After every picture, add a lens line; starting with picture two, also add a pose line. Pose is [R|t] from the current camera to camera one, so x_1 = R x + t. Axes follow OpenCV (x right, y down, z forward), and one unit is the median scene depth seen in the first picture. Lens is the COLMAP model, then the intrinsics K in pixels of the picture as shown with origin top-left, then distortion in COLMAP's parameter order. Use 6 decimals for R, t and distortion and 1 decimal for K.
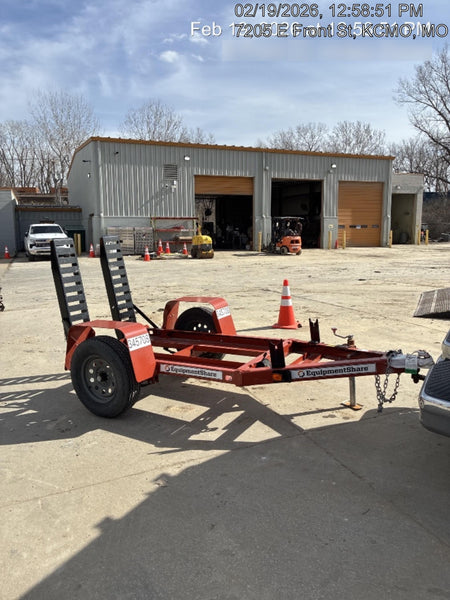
lens RADIAL K [[446.5, 0, 225.0], [0, 446.5, 300.0], [0, 0, 1]] dist [0.000485, 0.008565]
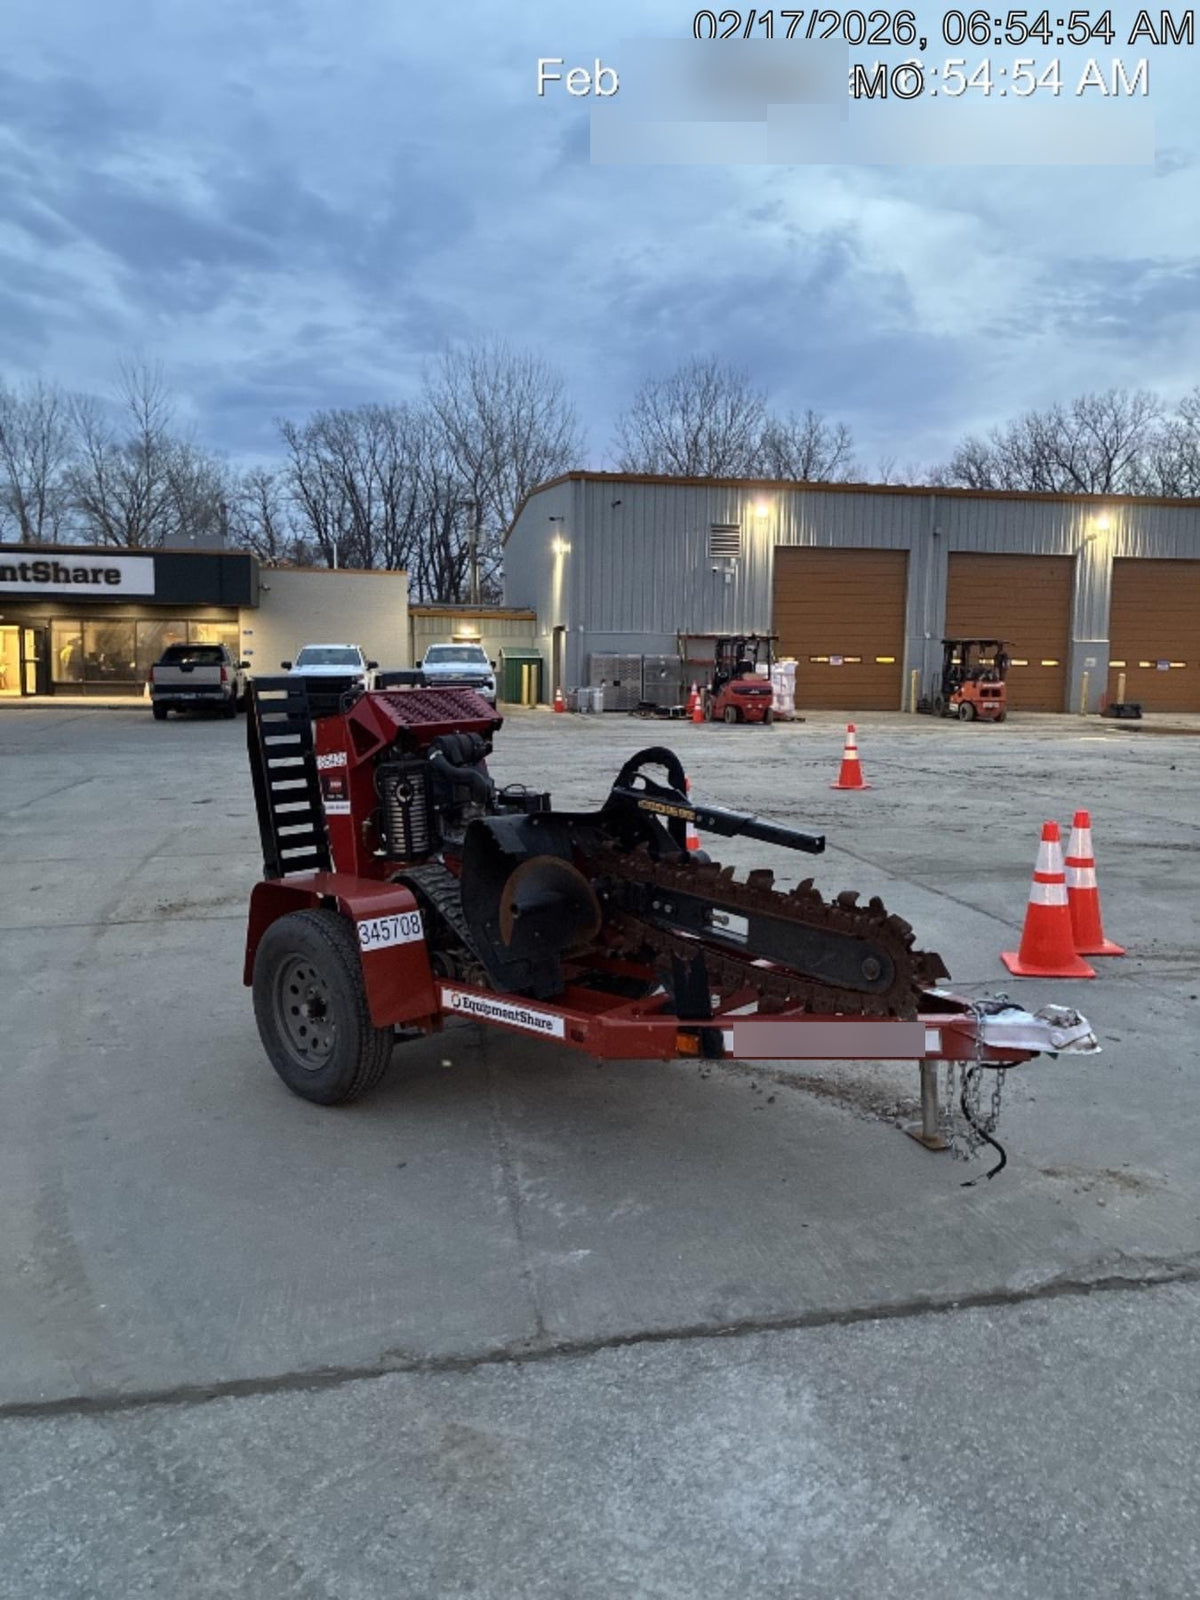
lens RADIAL K [[1190.7, 0, 600.0], [0, 1190.7, 800.0], [0, 0, 1]] dist [0.000485, 0.008565]
pose [[0.973579, 0.045825, -0.223703, 0.037161], [-0.055219, 0.997828, -0.035918, 0.035184], [0.221571, 0.047322, 0.973995, -0.209118]]
